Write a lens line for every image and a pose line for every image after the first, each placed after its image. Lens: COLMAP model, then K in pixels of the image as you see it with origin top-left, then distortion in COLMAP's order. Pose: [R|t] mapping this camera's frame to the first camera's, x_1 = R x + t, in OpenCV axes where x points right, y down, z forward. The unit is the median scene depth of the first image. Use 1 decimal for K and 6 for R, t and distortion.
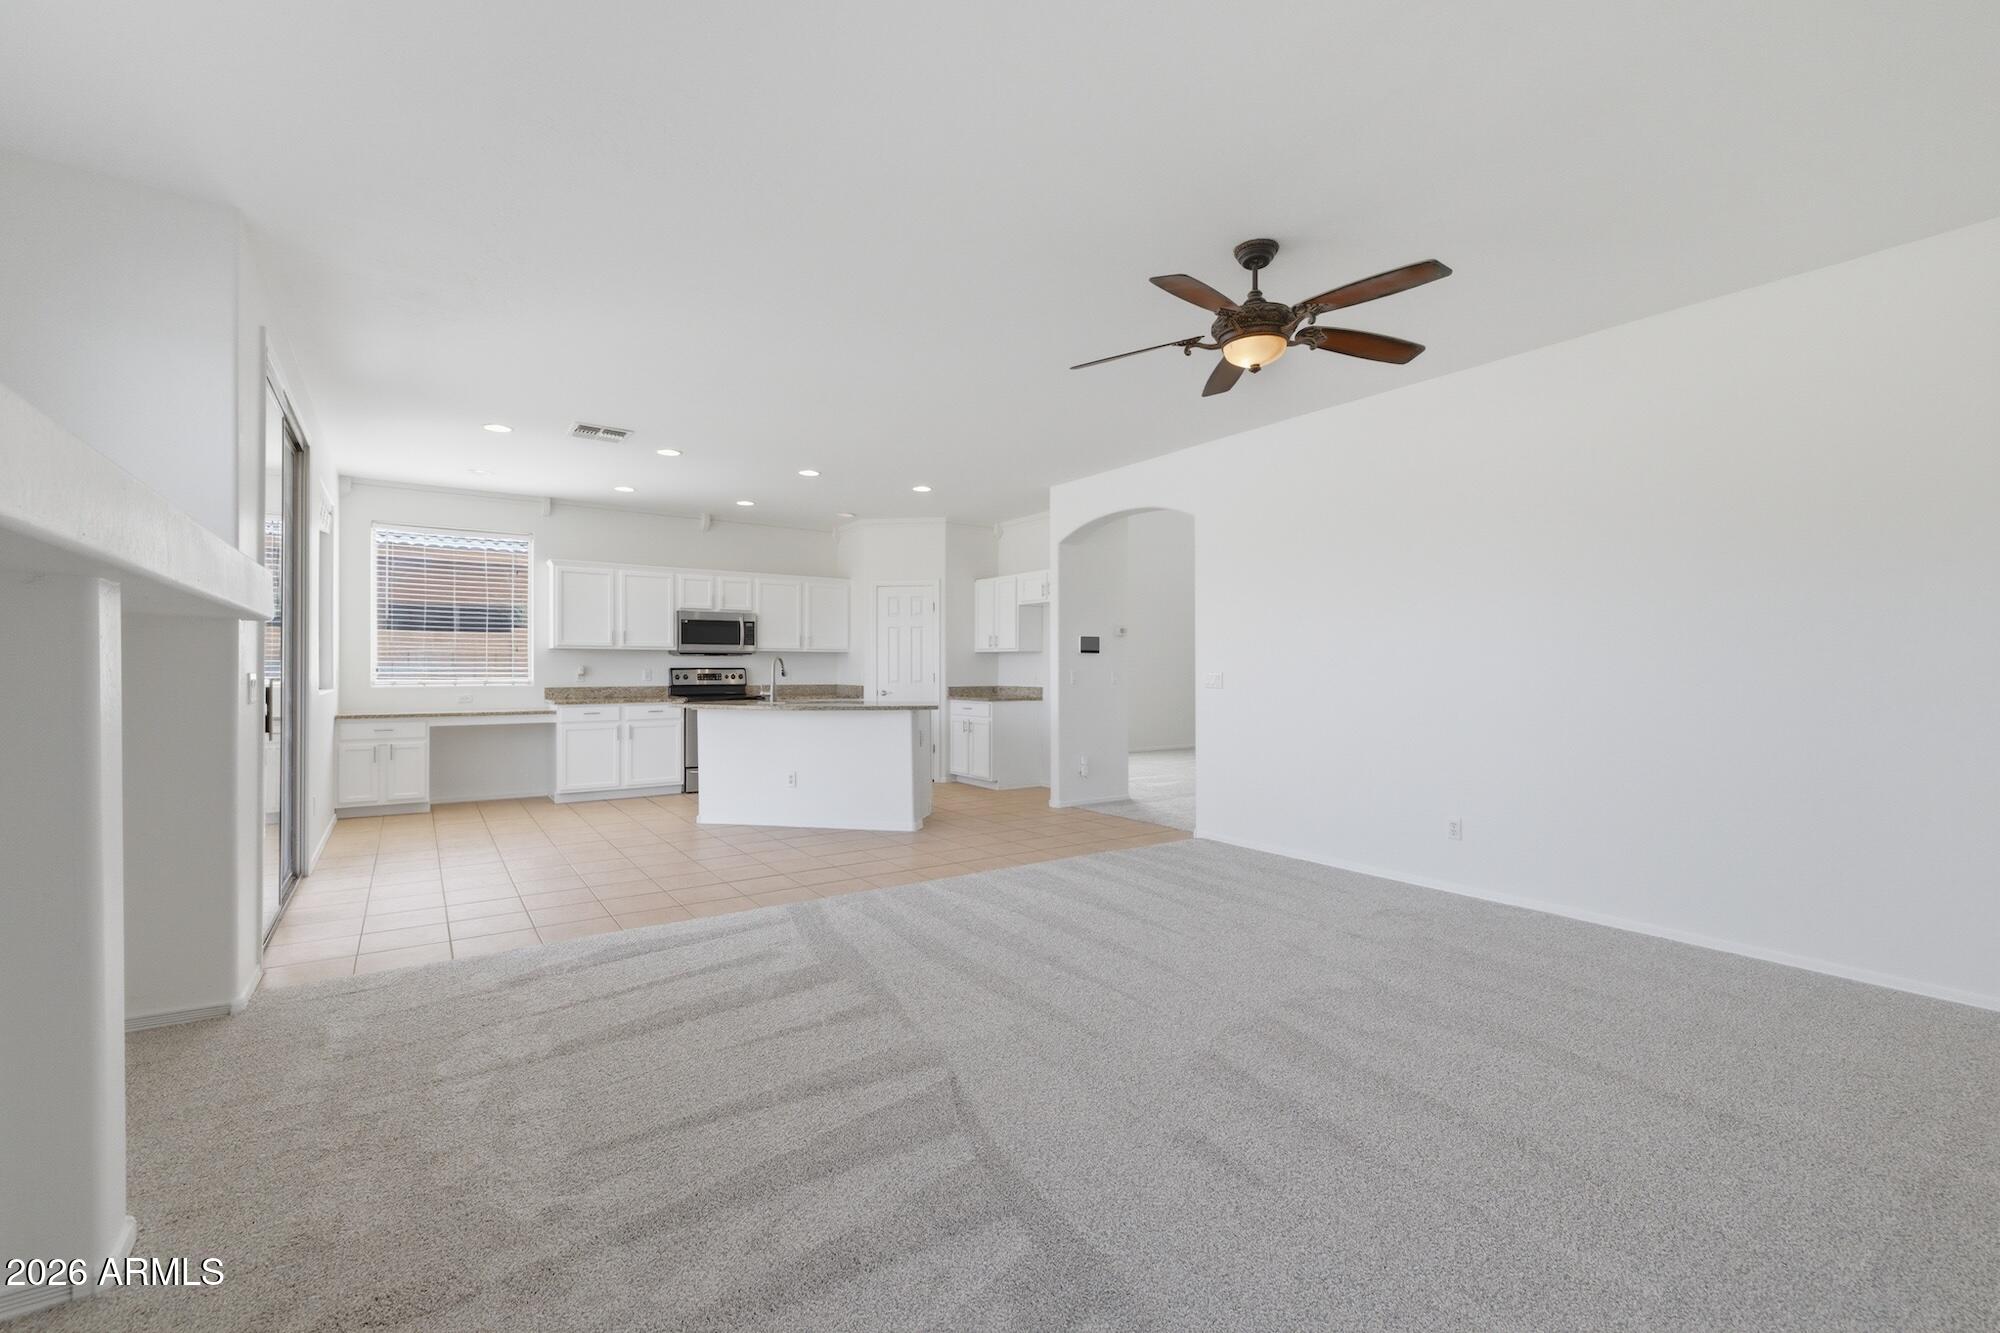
lens RADIAL K [[840.5, 0, 999.5], [0, 840.5, 671.7], [0, 0, 1]] dist [0.004465, -0.001215]
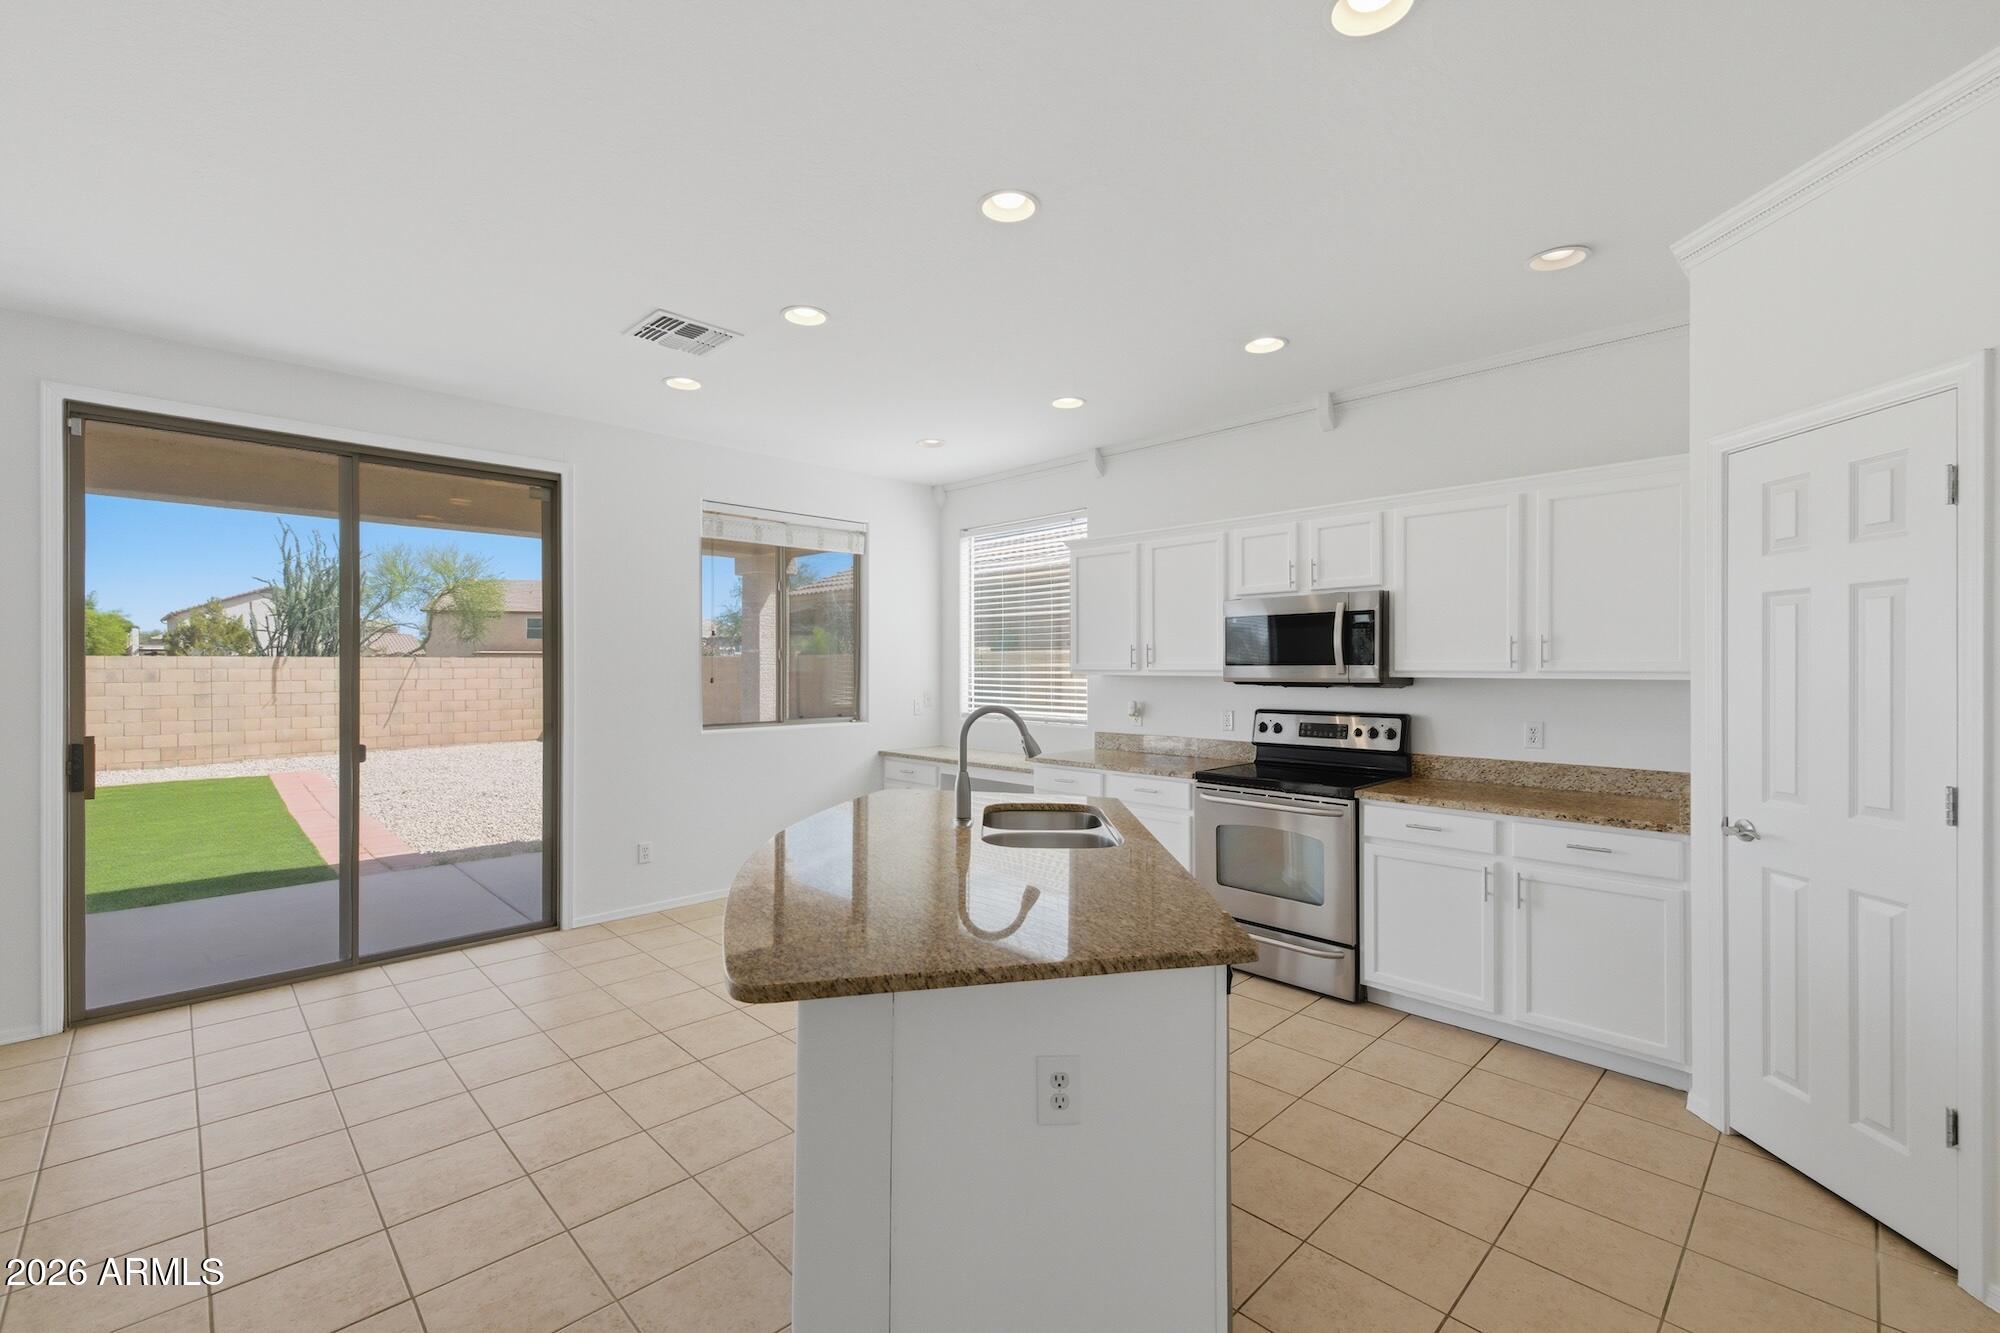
lens RADIAL K [[840.5, 0, 989.0], [0, 840.5, 665.7], [0, 0, 1]] dist [0.004465, -0.001215]
pose [[0.153909, -0.005594, -0.988069, 0.105832], [-0.007577, 0.999948, -0.006842, -0.027052], [0.988056, 0.008540, 0.153859, 0.753264]]
